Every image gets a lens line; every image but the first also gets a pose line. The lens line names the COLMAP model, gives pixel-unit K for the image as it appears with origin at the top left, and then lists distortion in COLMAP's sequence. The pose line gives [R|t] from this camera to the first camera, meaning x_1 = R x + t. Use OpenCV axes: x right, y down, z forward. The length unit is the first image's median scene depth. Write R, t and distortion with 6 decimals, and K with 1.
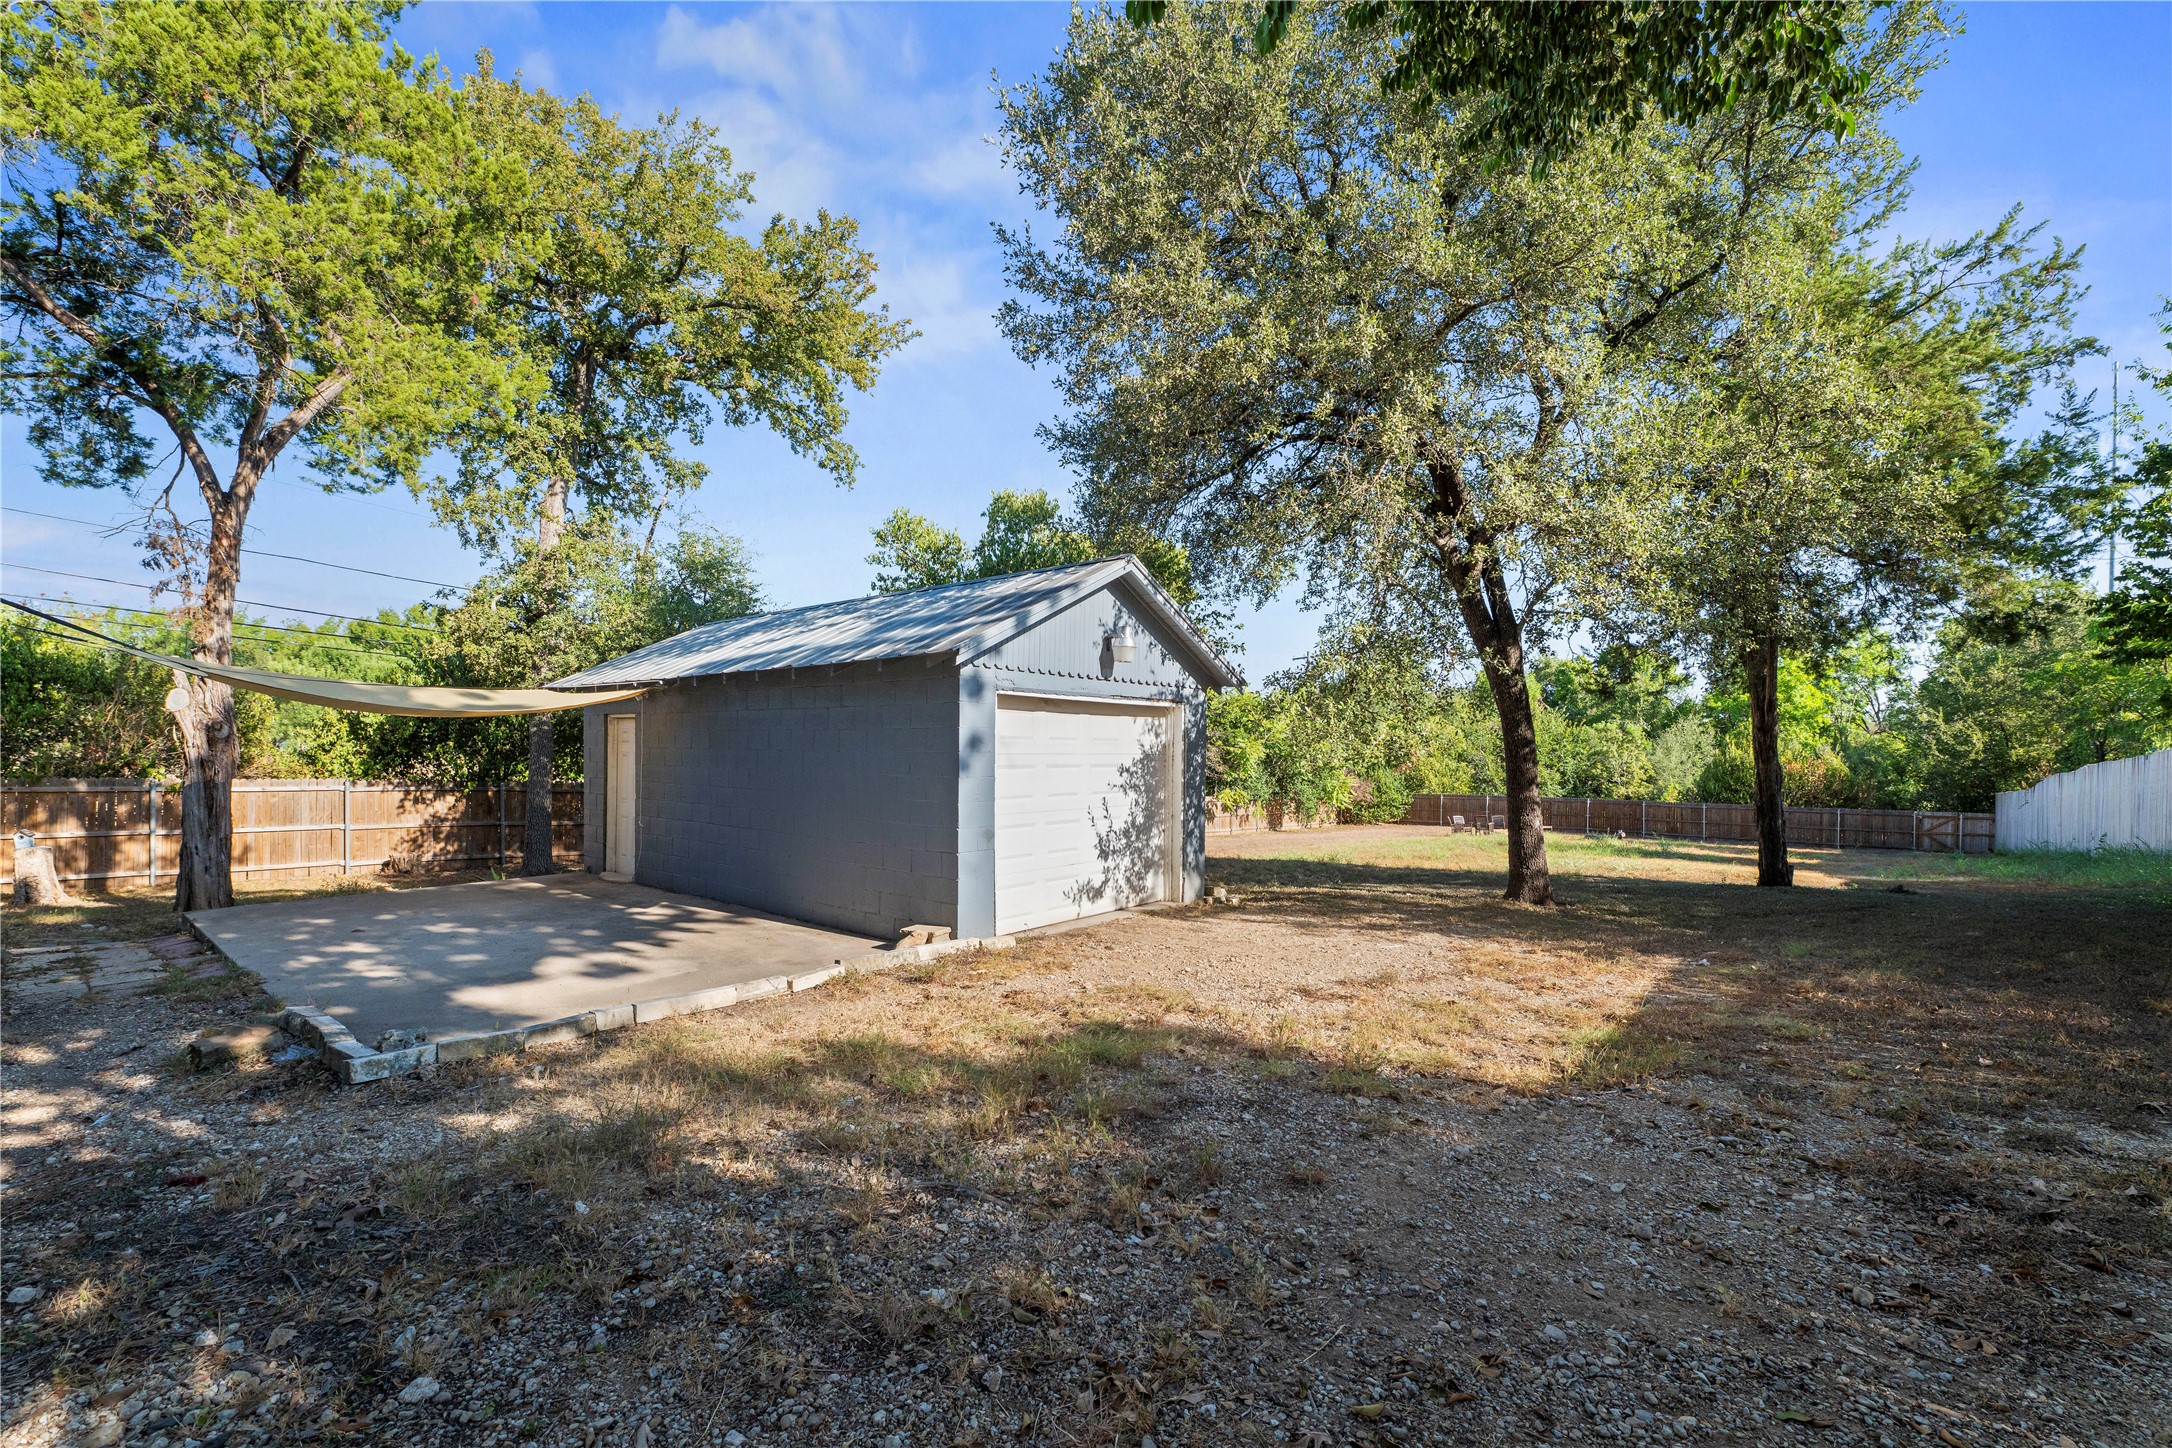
lens RADIAL K [[904.8, 0, 1083.0], [0, 904.8, 764.6], [0, 0, 1]] dist [0.000260, 0.000071]
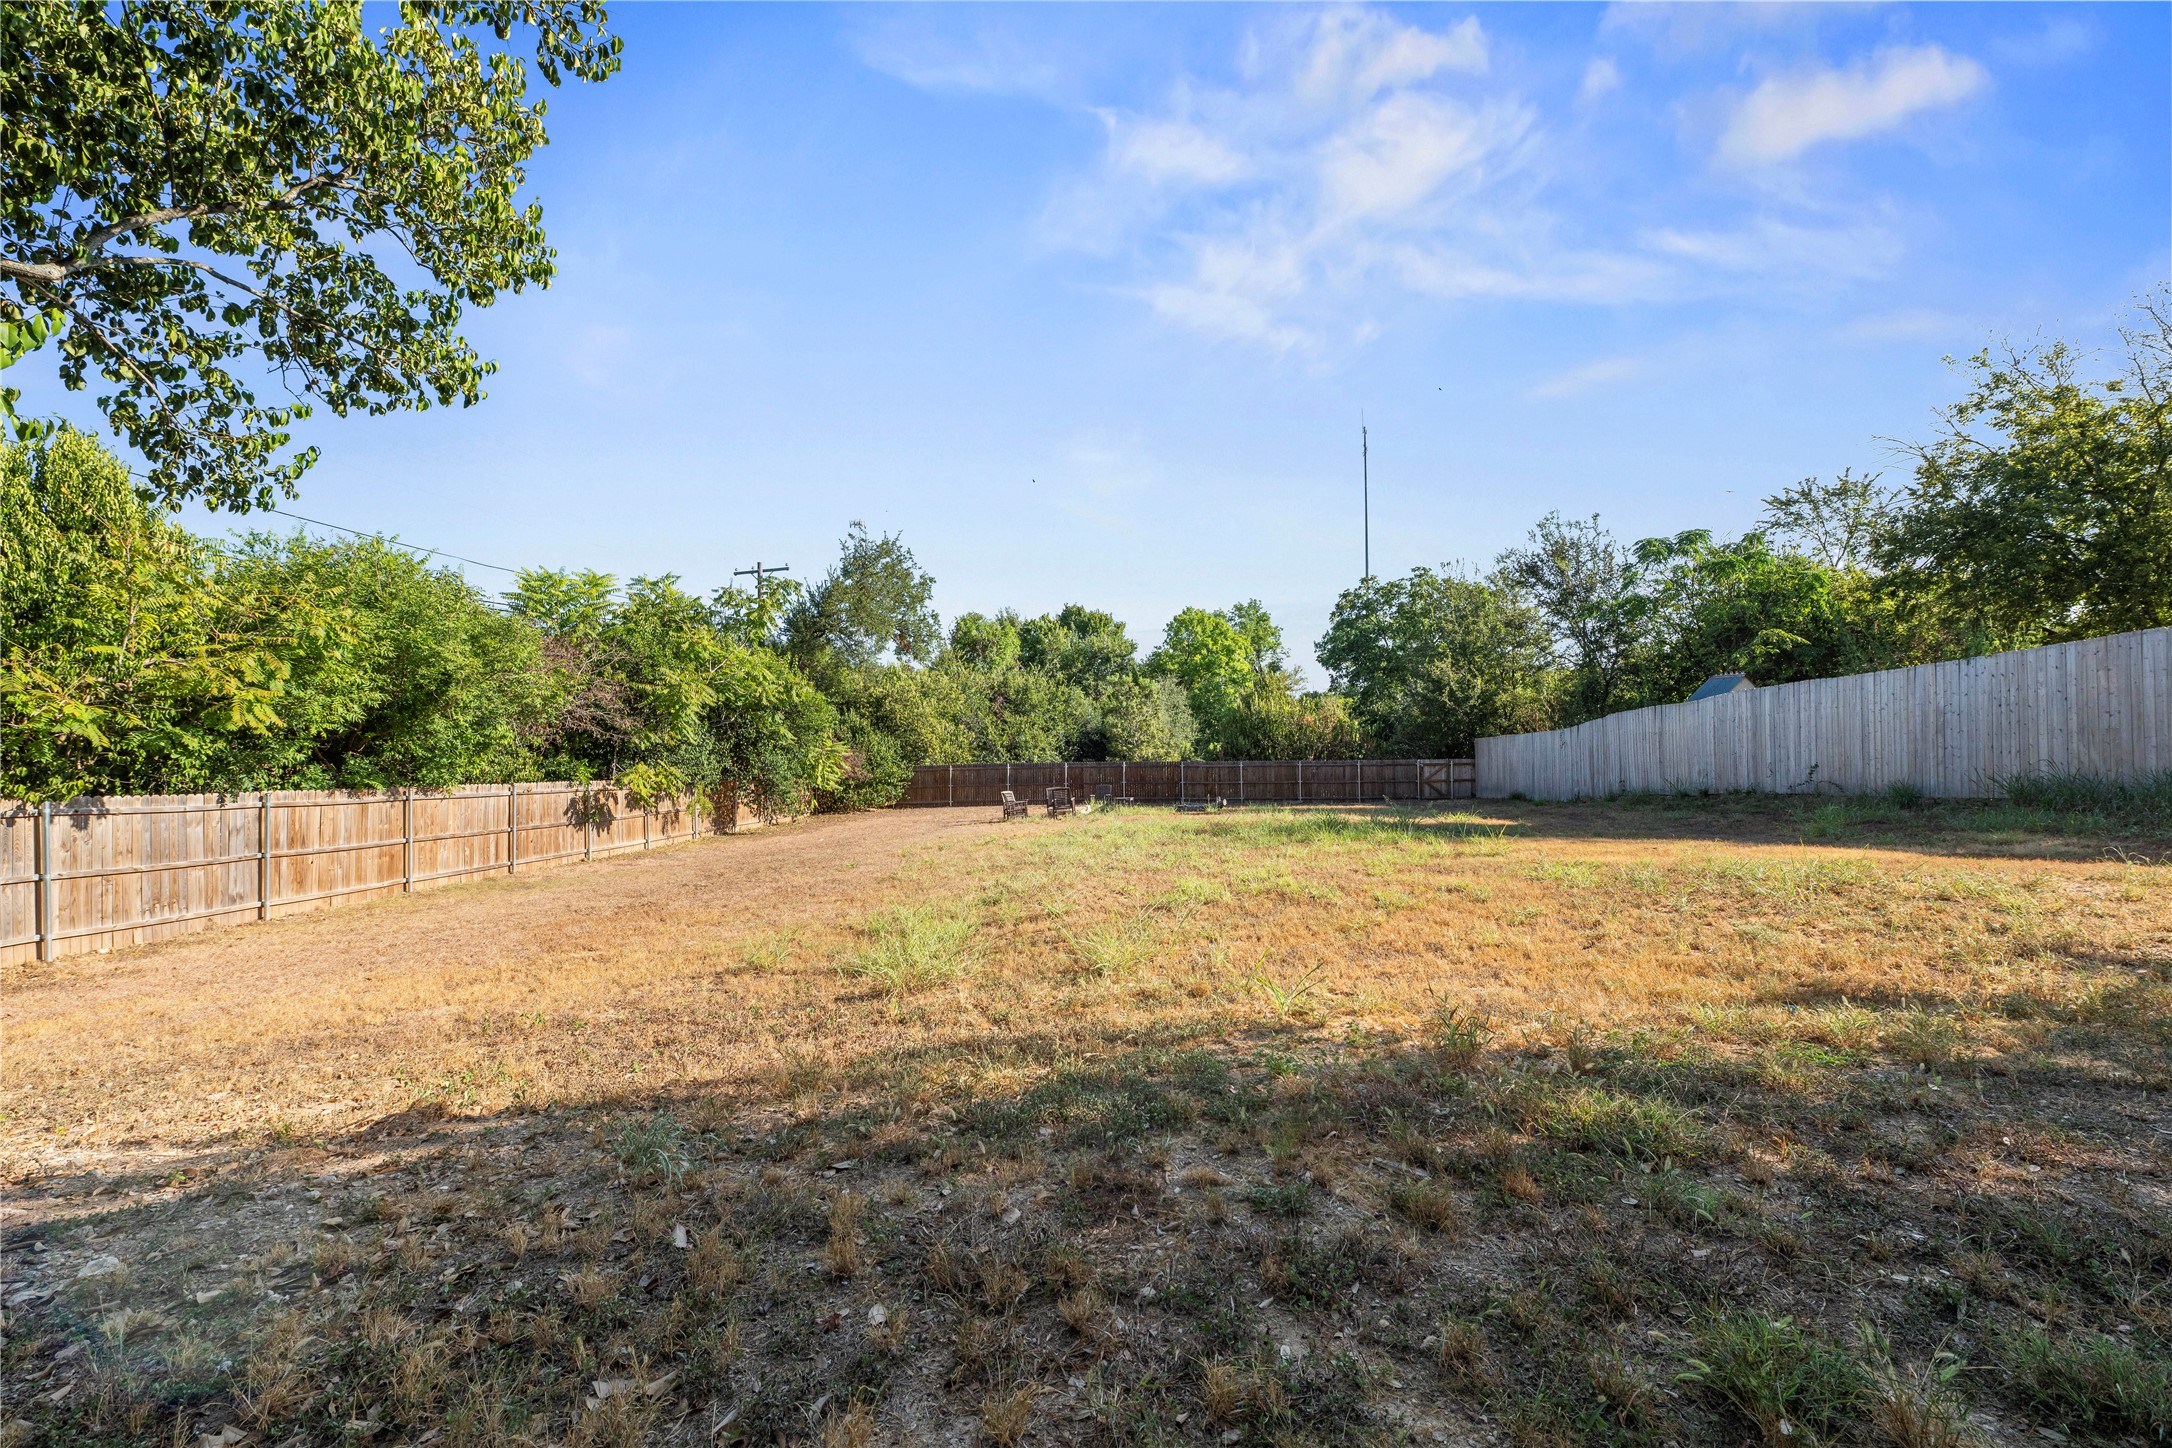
lens RADIAL K [[860.1, 0, 1093.8], [0, 860.1, 719.7], [0, 0, 1]] dist [-0.001332, -0.000154]
pose [[0.788327, -0.006711, 0.615220, 0.059541], [0.027197, 0.999343, -0.023949, 0.019320], [-0.614655, 0.035611, 0.787992, 0.435701]]
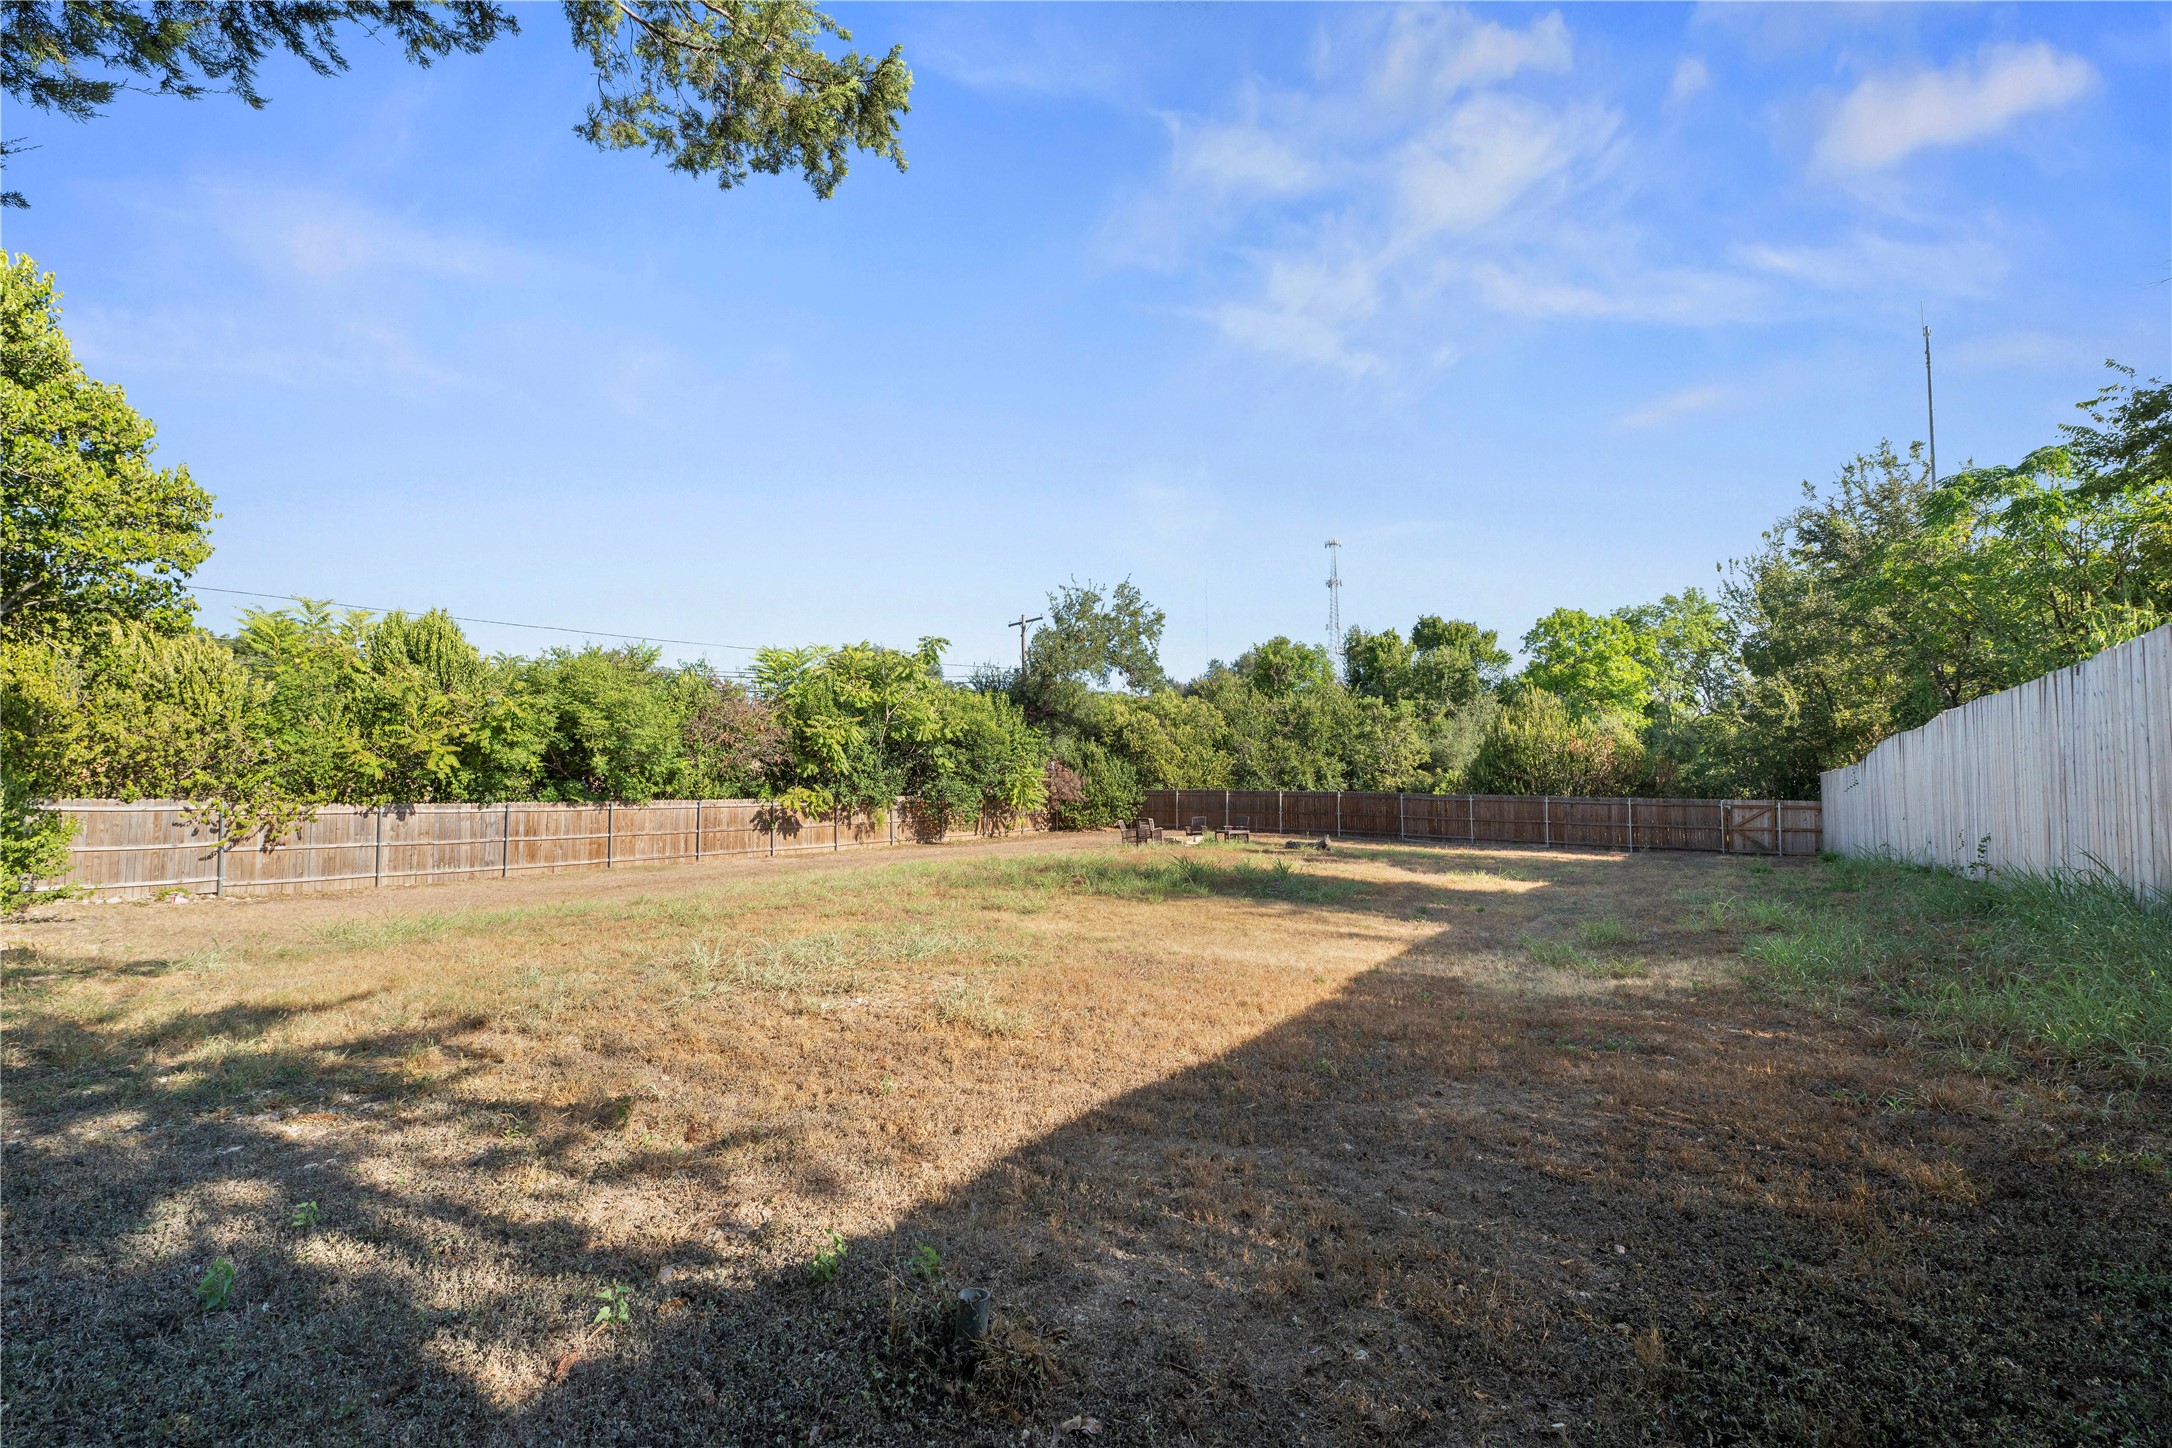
lens RADIAL K [[860.1, 0, 1093.8], [0, 860.1, 719.7], [0, 0, 1]] dist [-0.001332, -0.000154]
pose [[0.997276, -0.014334, 0.072350, 0.328448], [0.018424, 0.998250, -0.056184, 0.014990], [-0.071418, 0.057364, 0.995796, 0.305811]]
